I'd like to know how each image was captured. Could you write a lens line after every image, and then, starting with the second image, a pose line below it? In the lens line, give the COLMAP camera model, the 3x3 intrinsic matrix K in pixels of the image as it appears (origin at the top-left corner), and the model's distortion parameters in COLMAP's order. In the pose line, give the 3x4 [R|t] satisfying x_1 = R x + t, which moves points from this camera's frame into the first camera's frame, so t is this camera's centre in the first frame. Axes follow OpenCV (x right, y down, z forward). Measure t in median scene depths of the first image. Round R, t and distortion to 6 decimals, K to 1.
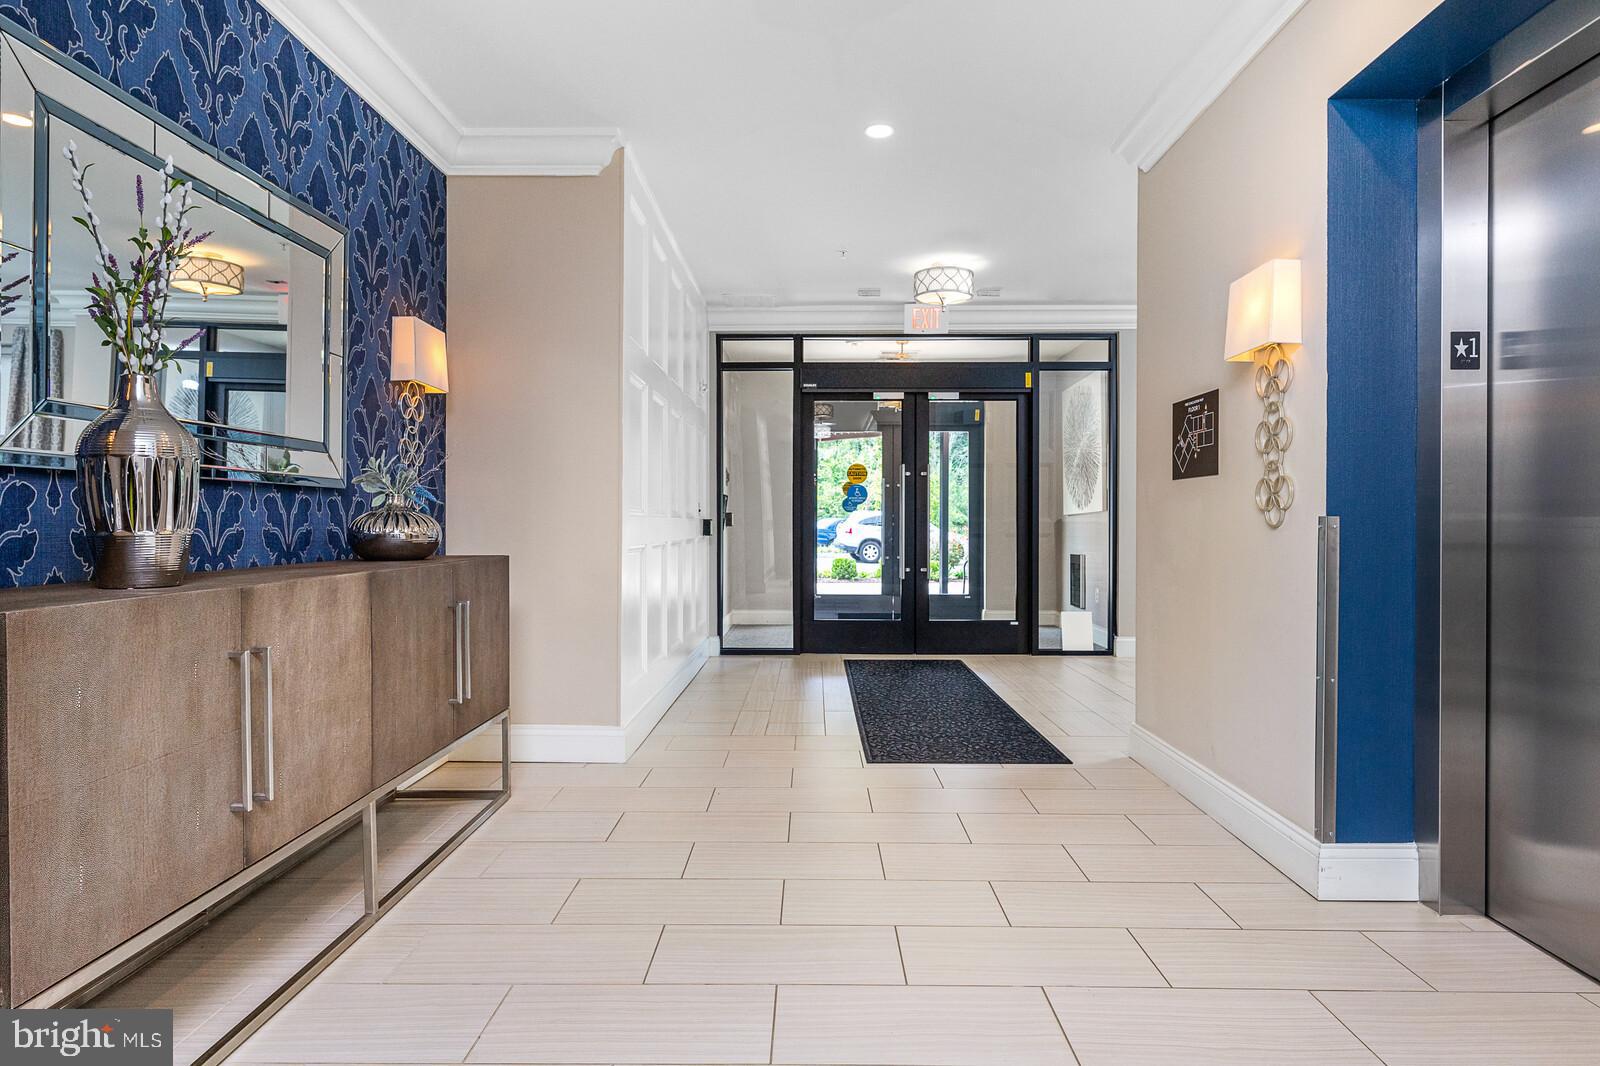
lens RADIAL K [[910.1, 0, 800.6], [0, 910.1, 529.3], [0, 0, 1]] dist [0.007632, -0.000404]
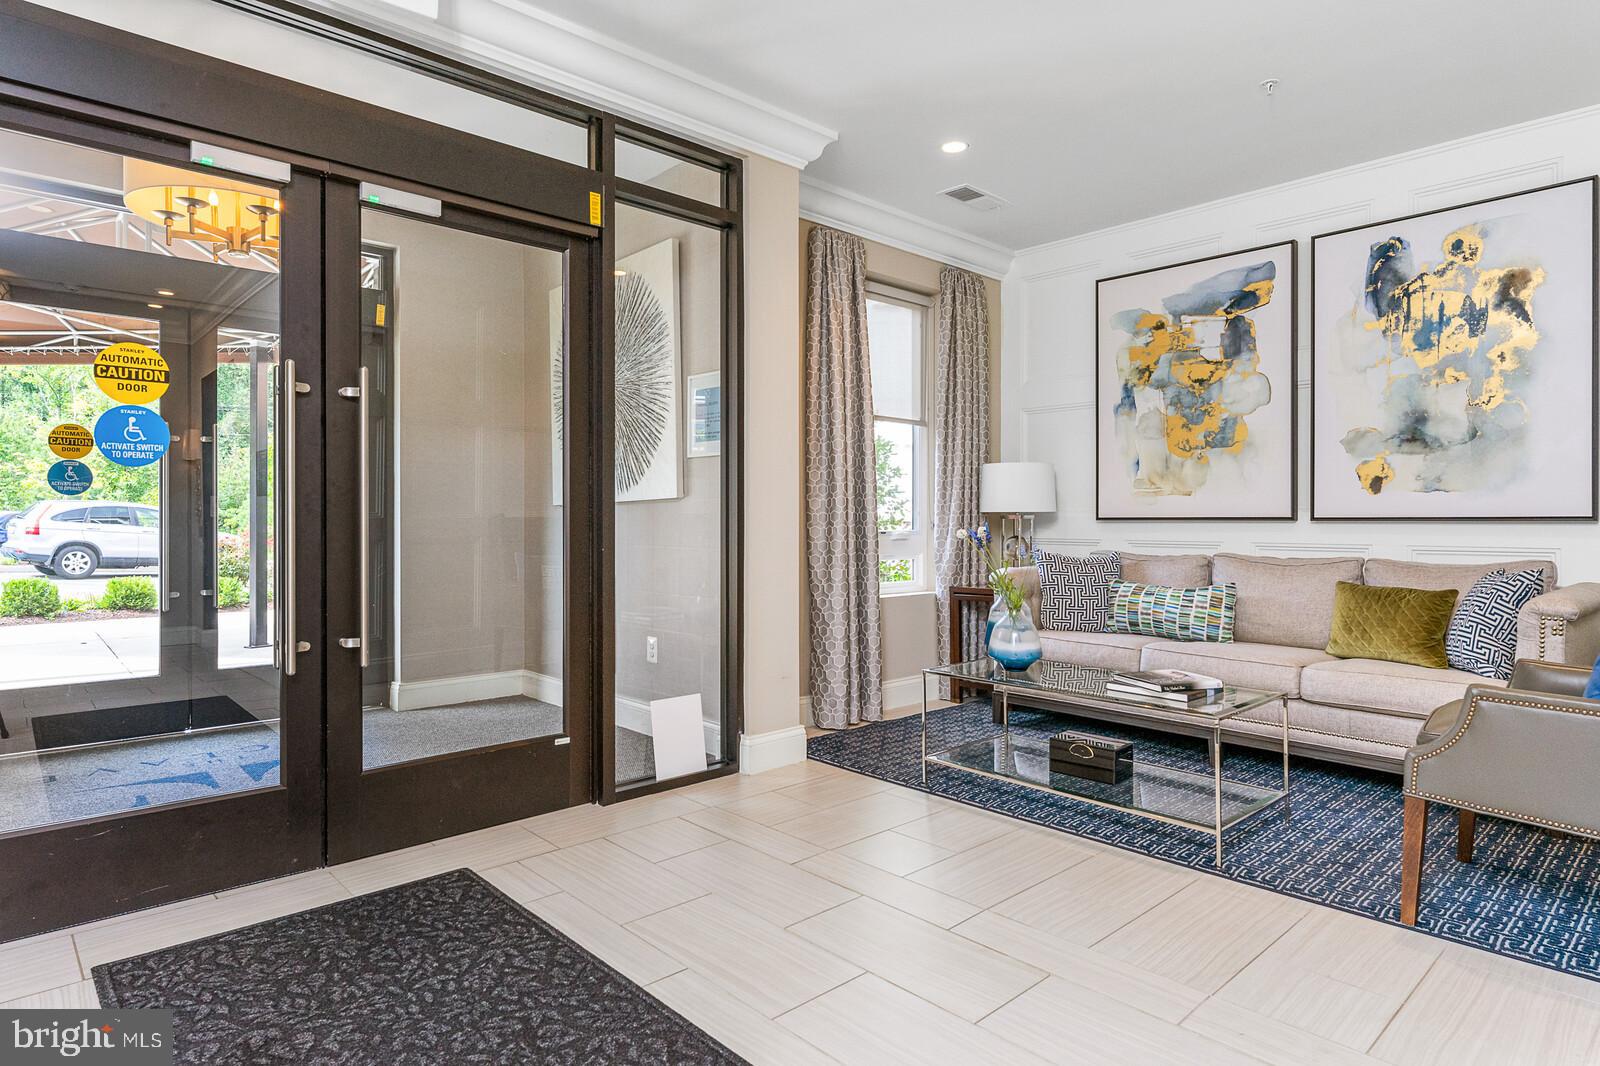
lens RADIAL K [[910.1, 0, 791.9], [0, 910.1, 526.4], [0, 0, 1]] dist [0.007632, -0.000404]
pose [[0.729596, -0.008953, 0.683819, 0.008745], [0.006675, 0.999960, 0.005971, -0.005712], [-0.683845, 0.000209, 0.729627, 0.591660]]
